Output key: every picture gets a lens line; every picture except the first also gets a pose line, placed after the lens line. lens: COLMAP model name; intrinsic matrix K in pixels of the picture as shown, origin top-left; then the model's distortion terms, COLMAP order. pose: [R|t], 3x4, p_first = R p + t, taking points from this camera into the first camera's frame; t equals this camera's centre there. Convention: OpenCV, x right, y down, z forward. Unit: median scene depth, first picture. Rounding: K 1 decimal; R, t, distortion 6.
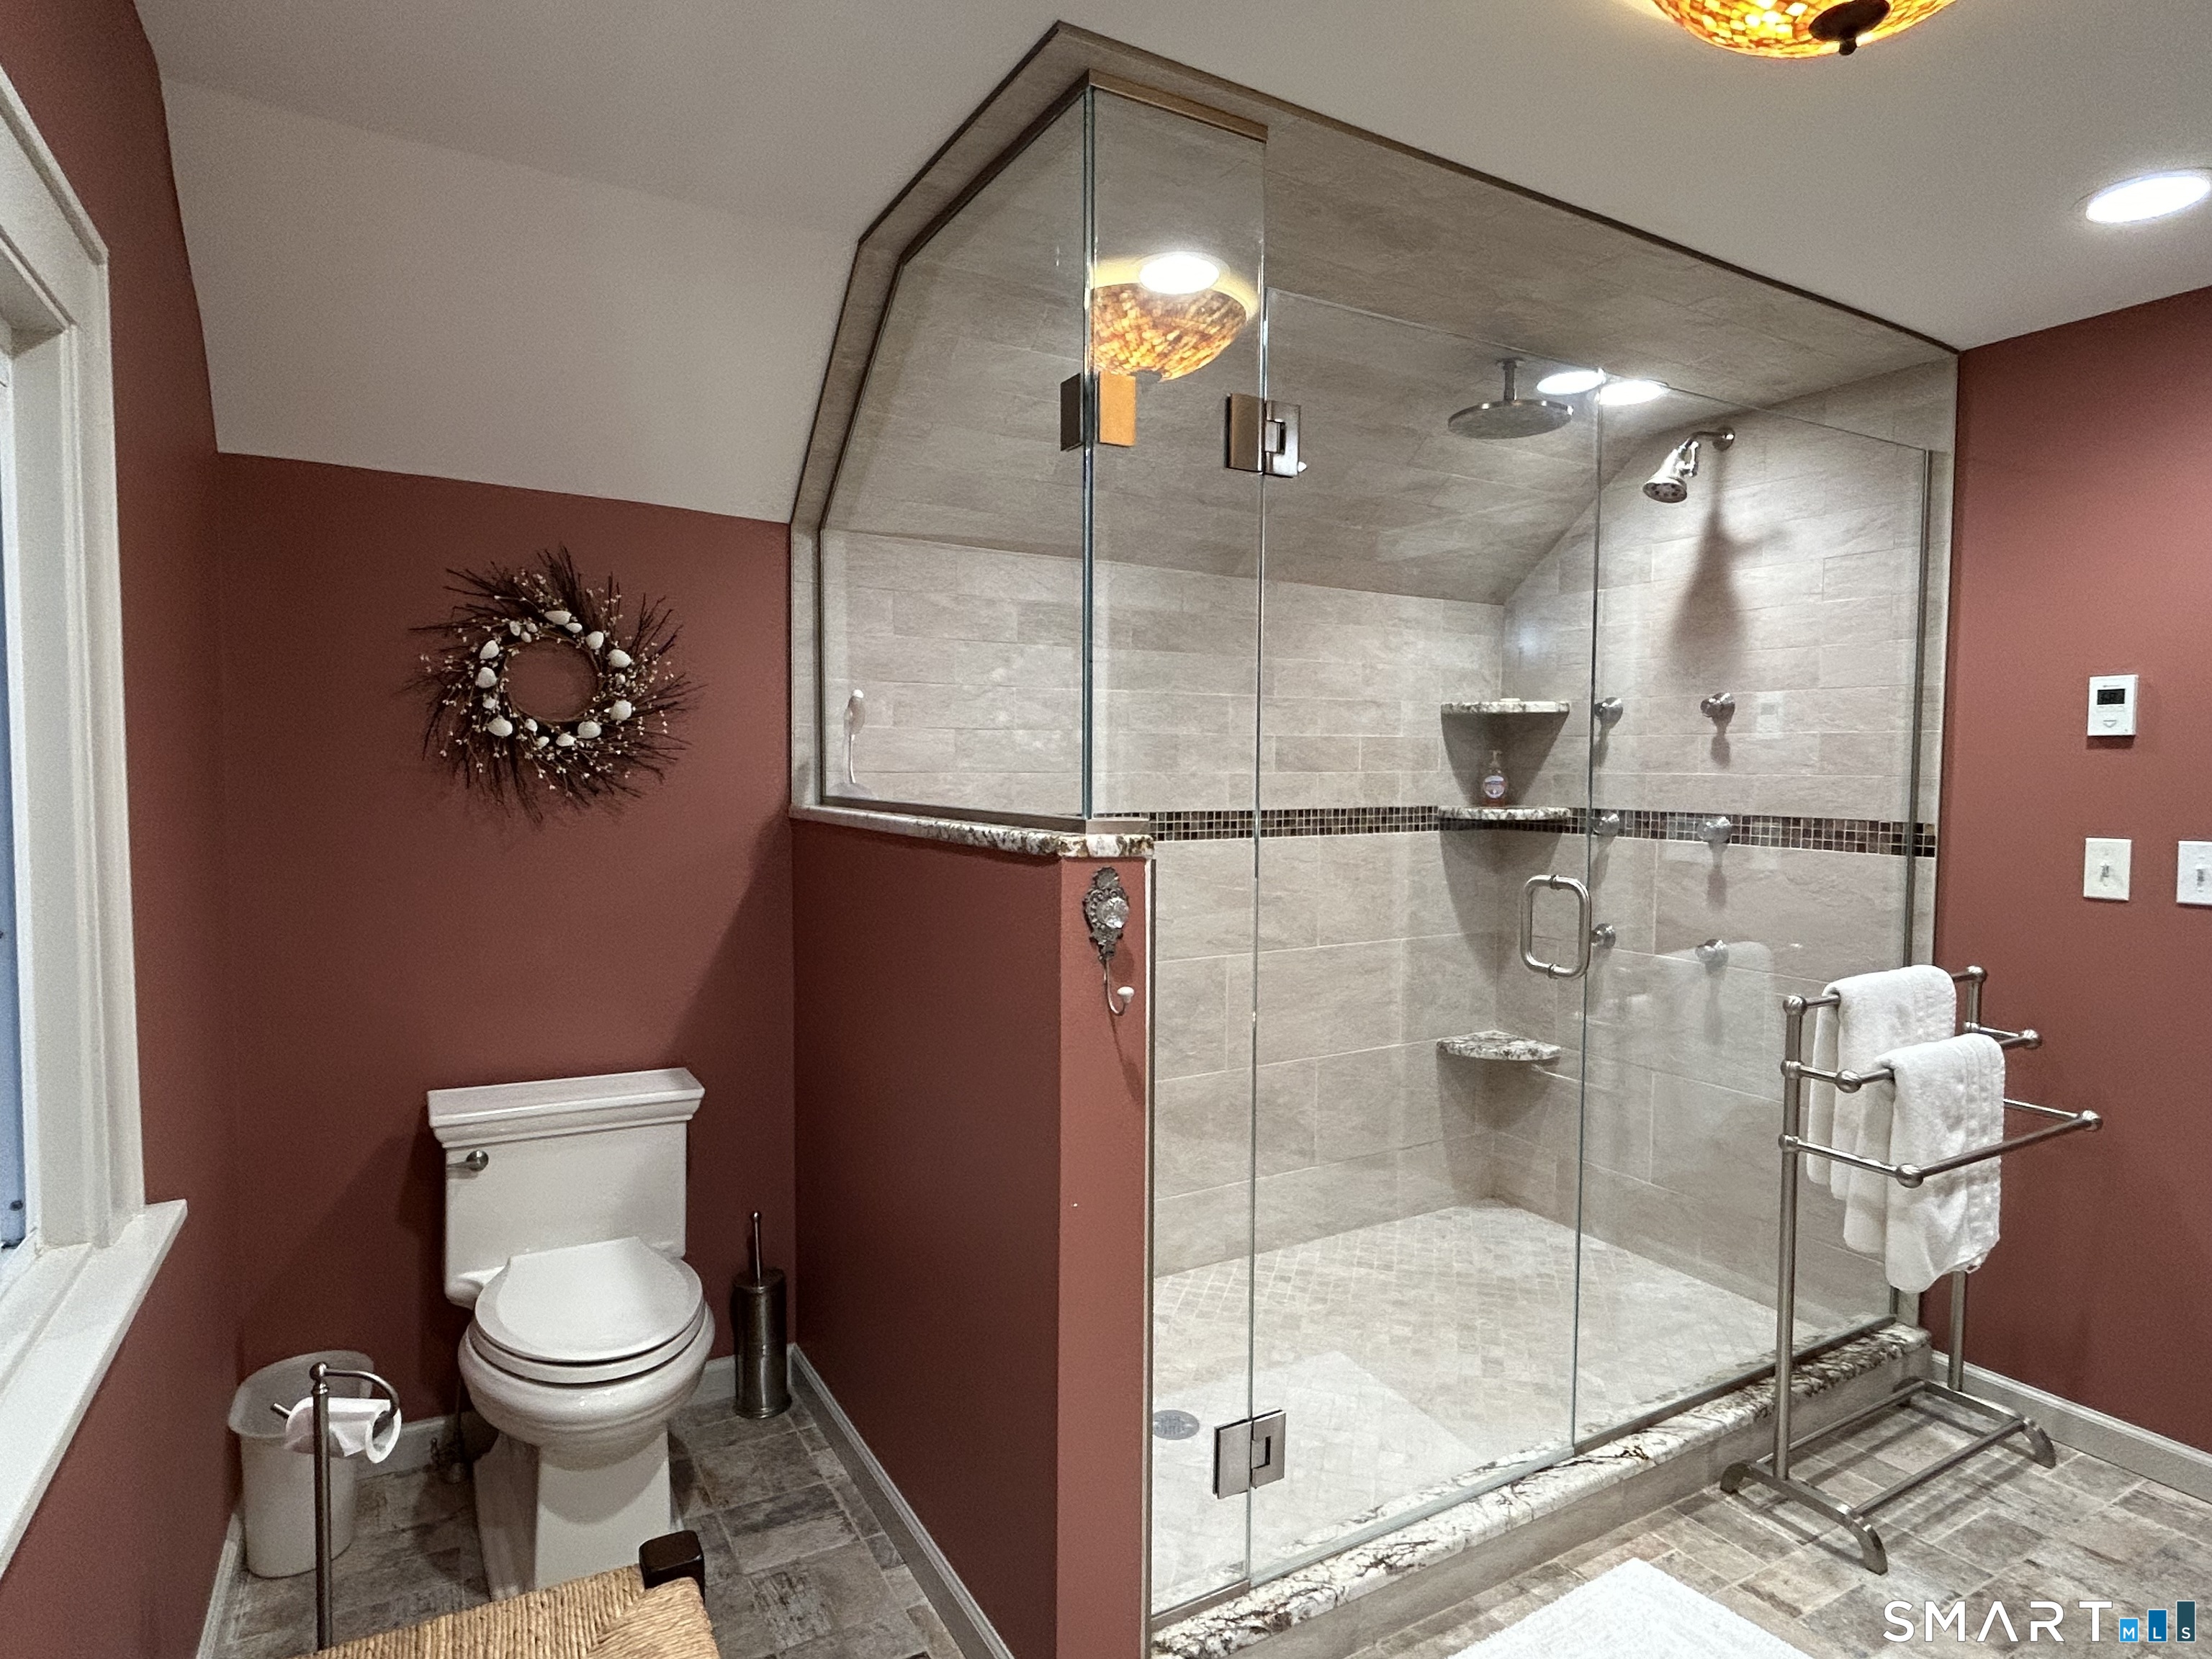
lens RADIAL K [[1229.0, 0, 1106.0], [0, 1229.0, 829.5], [0, 0, 1]] dist [-0.015948, 0.013556]
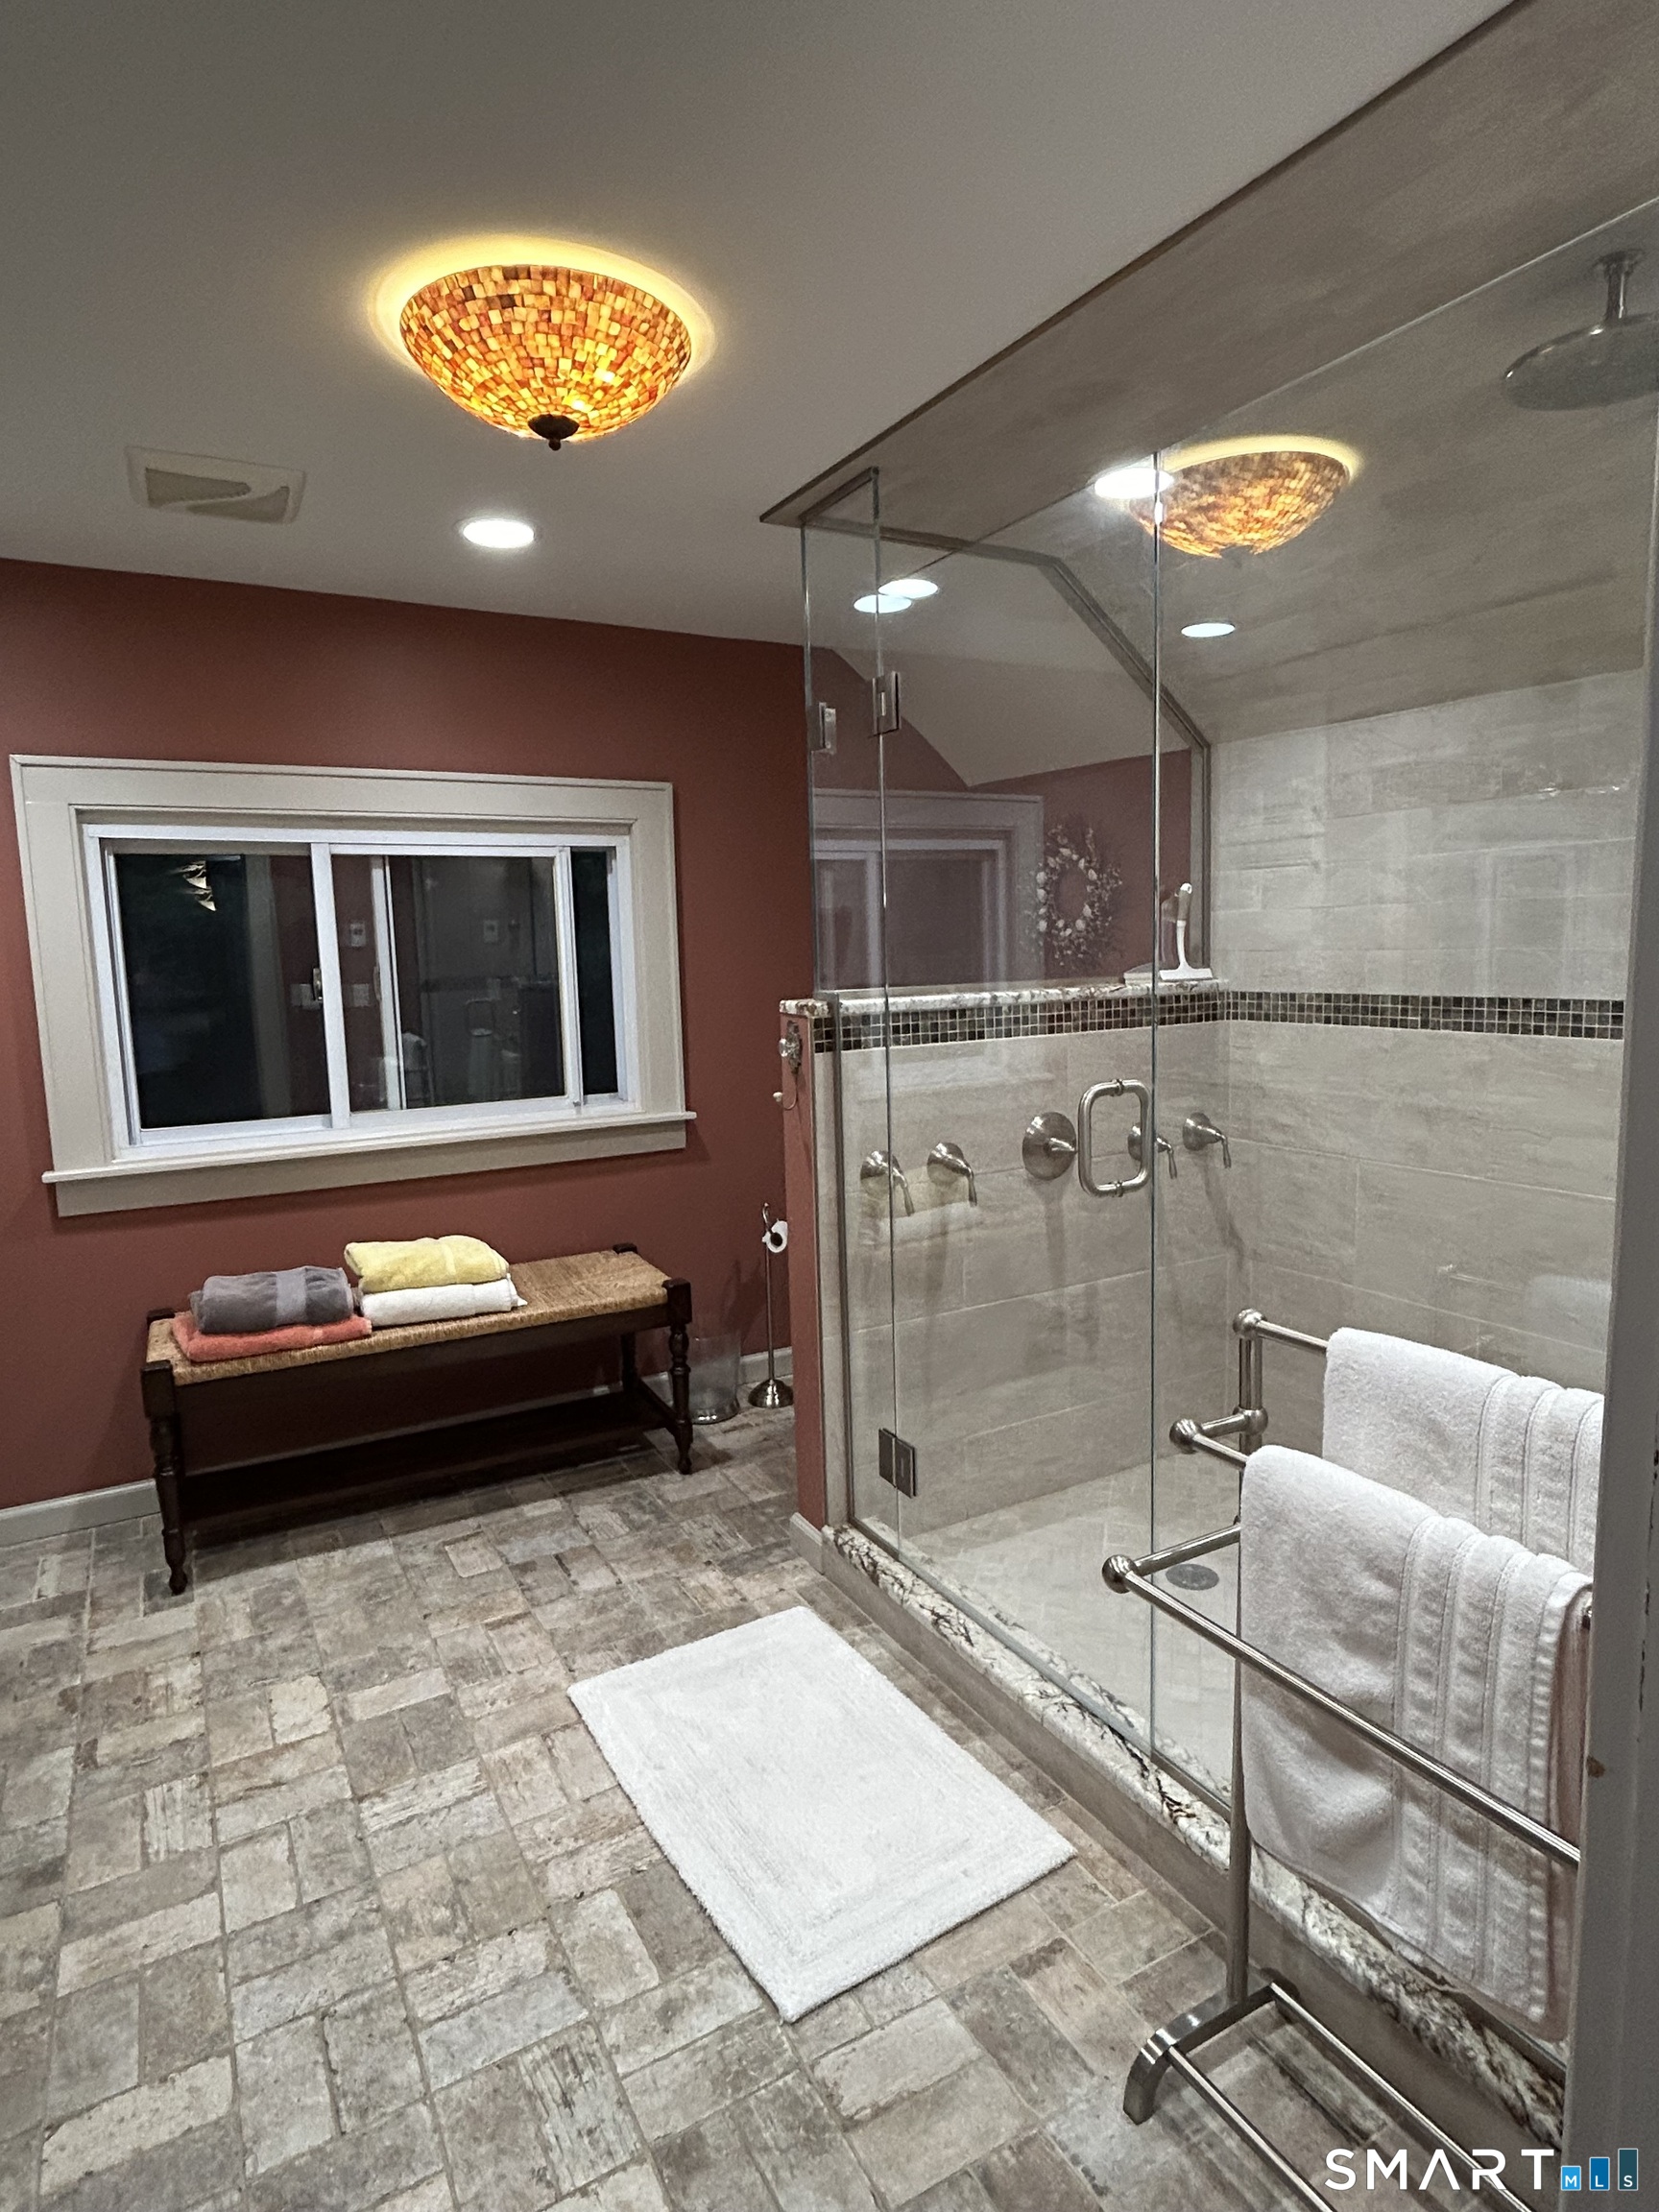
lens RADIAL K [[1229.0, 0, 831.4], [0, 1229.0, 1097.4], [0, 0, 1]] dist [-0.015948, 0.013556]
pose [[-0.011037, 0.118469, -0.992896, 1.187974], [-0.026465, 0.992574, 0.118725, -0.046181], [0.999589, 0.027588, -0.007820, 0.770698]]
